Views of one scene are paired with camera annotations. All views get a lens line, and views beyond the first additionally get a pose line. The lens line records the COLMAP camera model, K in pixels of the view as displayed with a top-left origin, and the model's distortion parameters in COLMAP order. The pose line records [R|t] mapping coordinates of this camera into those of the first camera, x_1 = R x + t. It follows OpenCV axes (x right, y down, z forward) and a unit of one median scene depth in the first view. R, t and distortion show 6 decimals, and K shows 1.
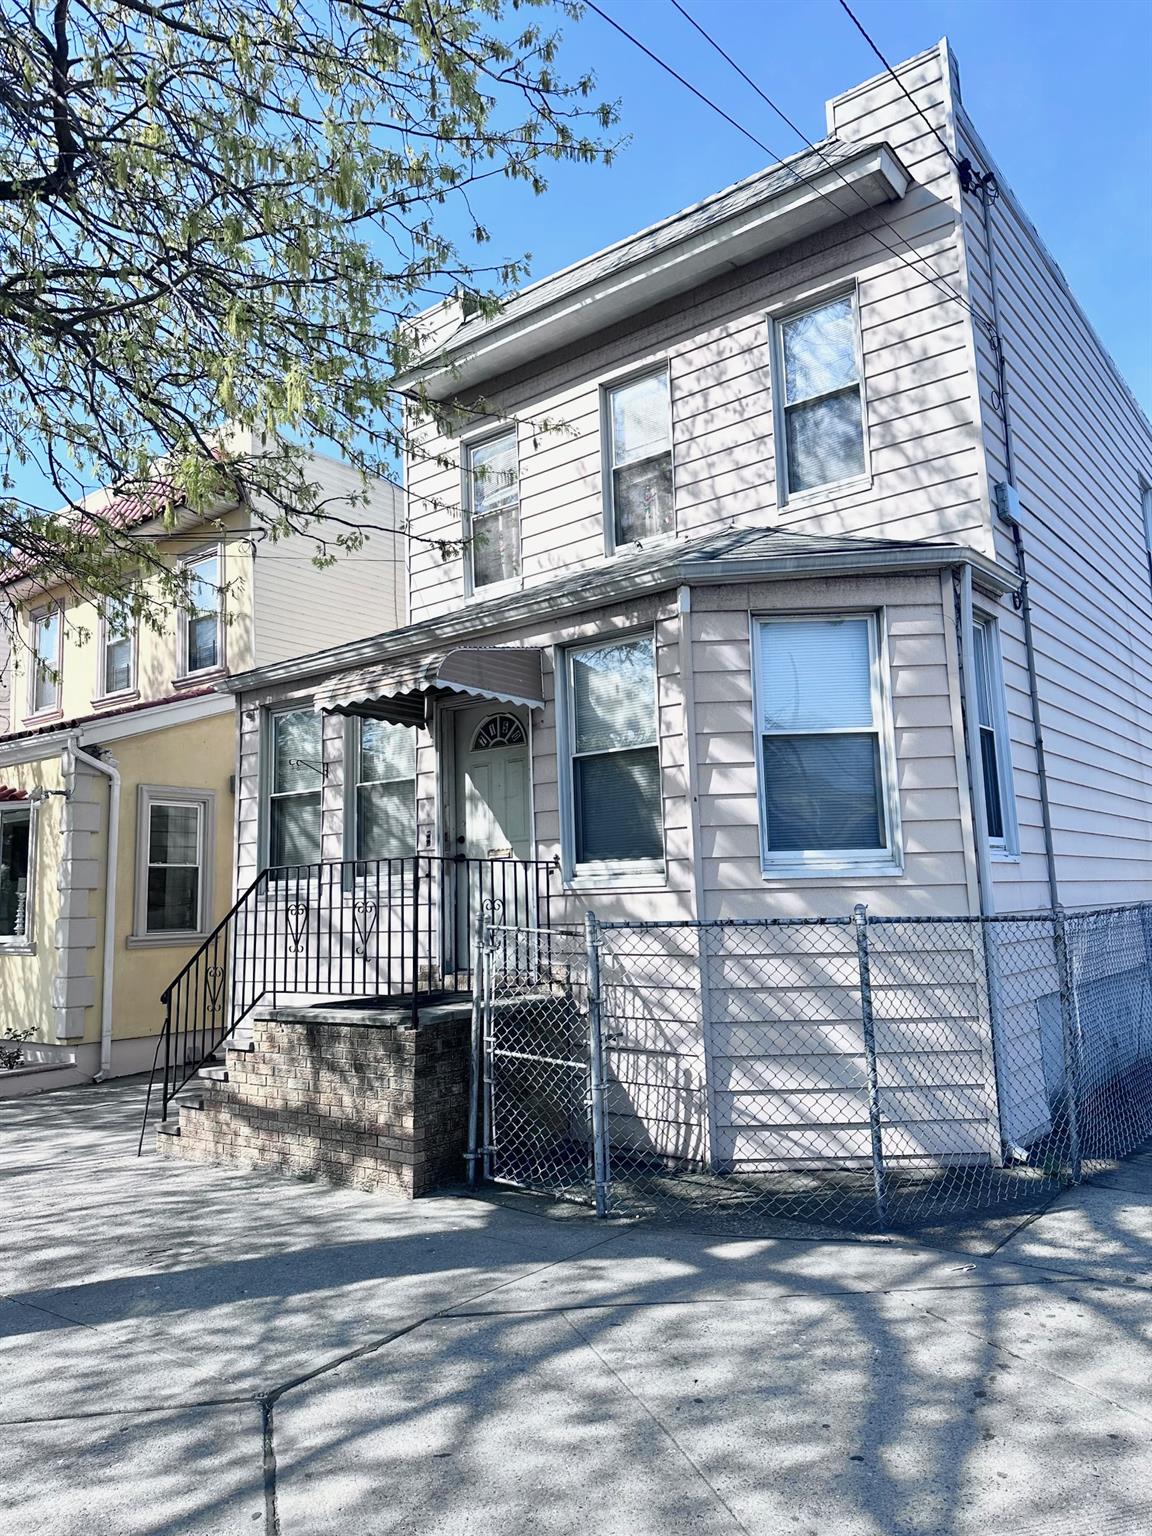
lens RADIAL K [[1072.3, 0, 627.8], [0, 1072.3, 755.4], [0, 0, 1]] dist [0.110270, -0.134959]
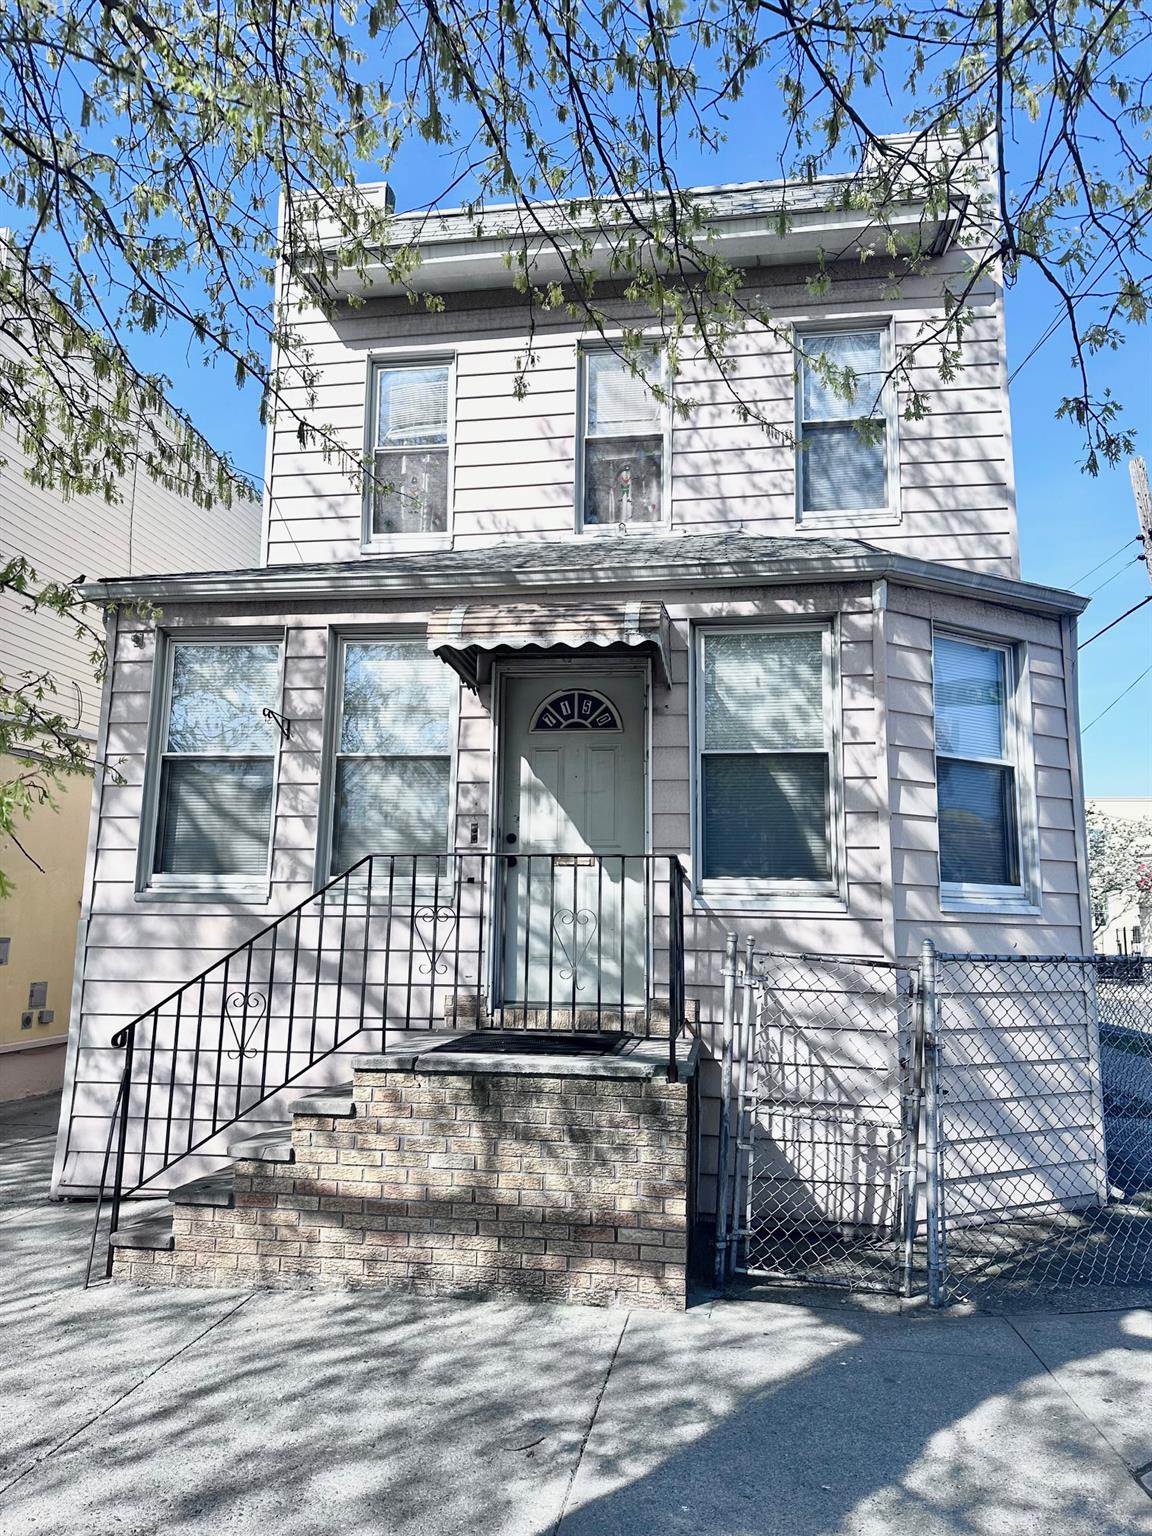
lens RADIAL K [[1042.8, 0, 576.0], [0, 1042.8, 768.0], [0, 0, 1]] dist [0.088960, -0.103931]
pose [[0.871609, 0.118730, 0.475605, -0.558590], [-0.107055, 0.992909, -0.051677, 0.069942], [-0.478369, -0.005873, 0.878139, 0.339760]]
